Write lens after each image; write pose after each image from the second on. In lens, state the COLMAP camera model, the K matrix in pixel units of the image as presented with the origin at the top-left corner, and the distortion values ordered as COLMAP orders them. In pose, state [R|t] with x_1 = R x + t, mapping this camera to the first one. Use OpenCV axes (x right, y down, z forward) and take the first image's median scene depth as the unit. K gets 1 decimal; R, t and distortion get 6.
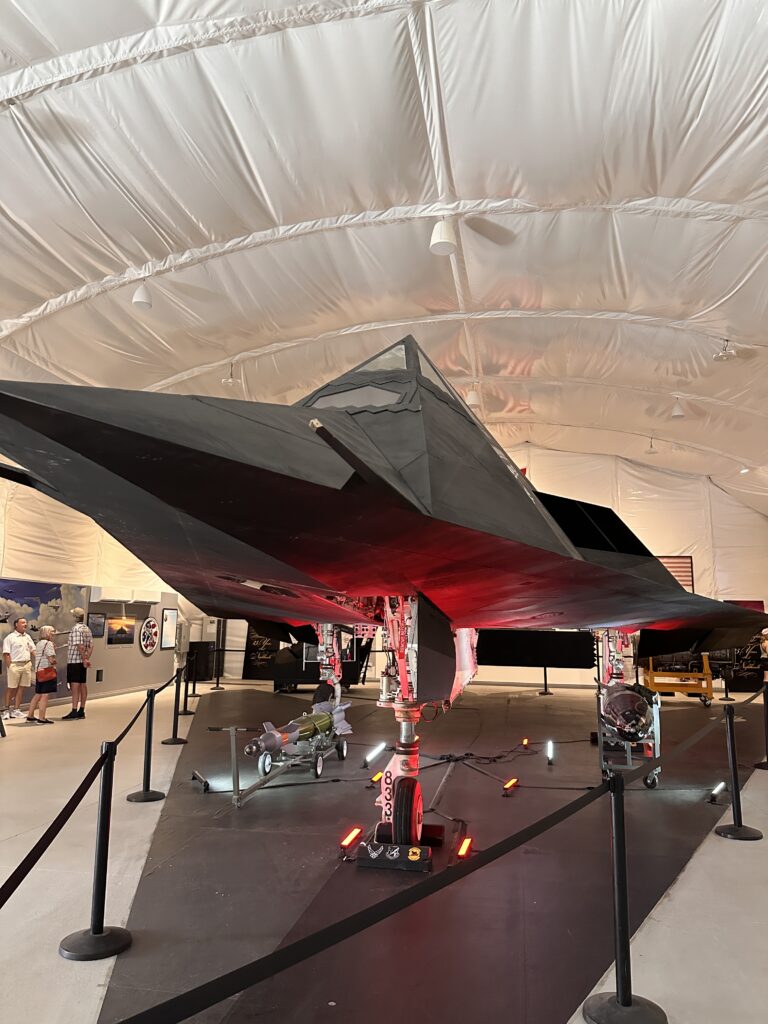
lens RADIAL K [[728.0, 0, 379.2], [0, 728.0, 509.3], [0, 0, 1]] dist [0.084036, -0.119326]
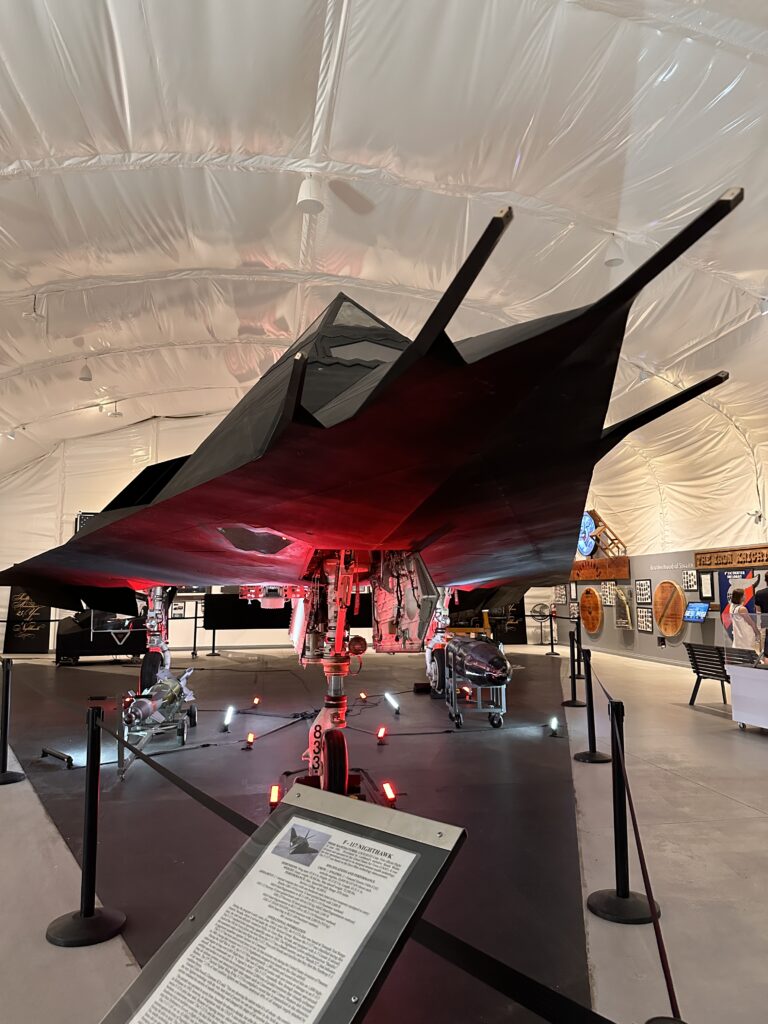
lens RADIAL K [[728.0, 0, 379.2], [0, 728.0, 509.3], [0, 0, 1]] dist [0.084036, -0.119326]
pose [[0.941084, 0.024780, 0.337263, -0.149667], [-0.039473, 0.998544, 0.036779, 0.010367], [-0.335861, -0.047925, 0.940692, 0.019097]]
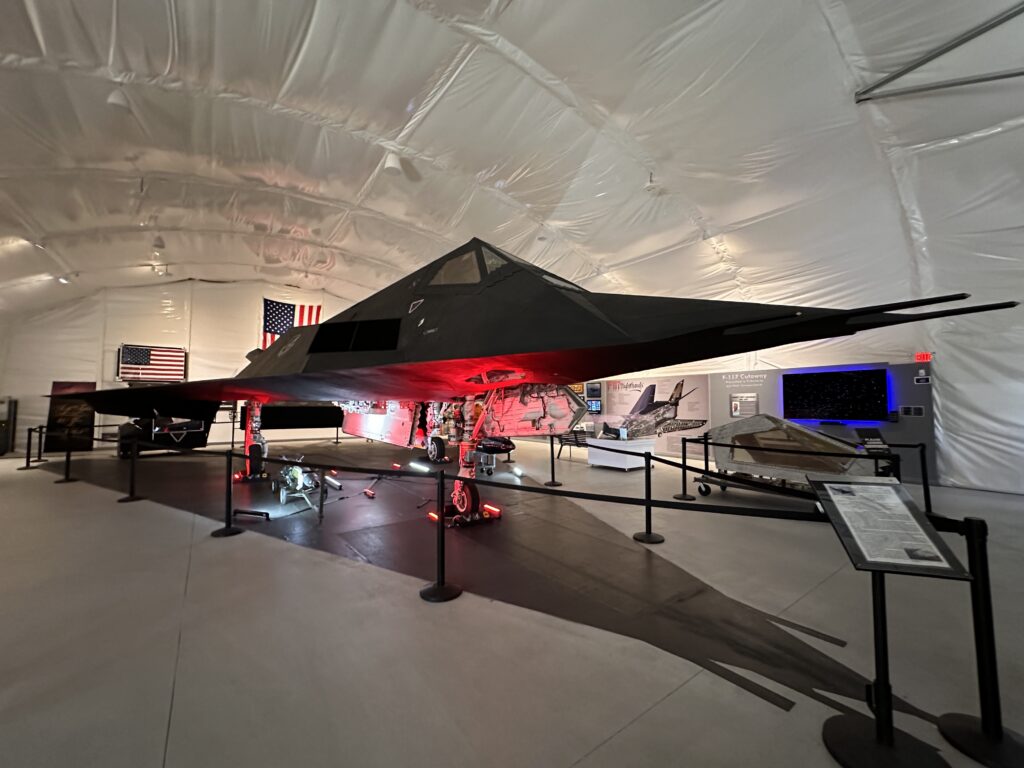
lens RADIAL K [[415.6, 0, 512.0], [0, 415.6, 384.0], [0, 0, 1]] dist [0.002449, 0.000377]
pose [[0.681485, 0.026439, 0.731354, -0.393103], [-0.105778, 0.992412, 0.062689, 0.025132], [-0.724147, -0.120083, 0.679111, 0.130707]]
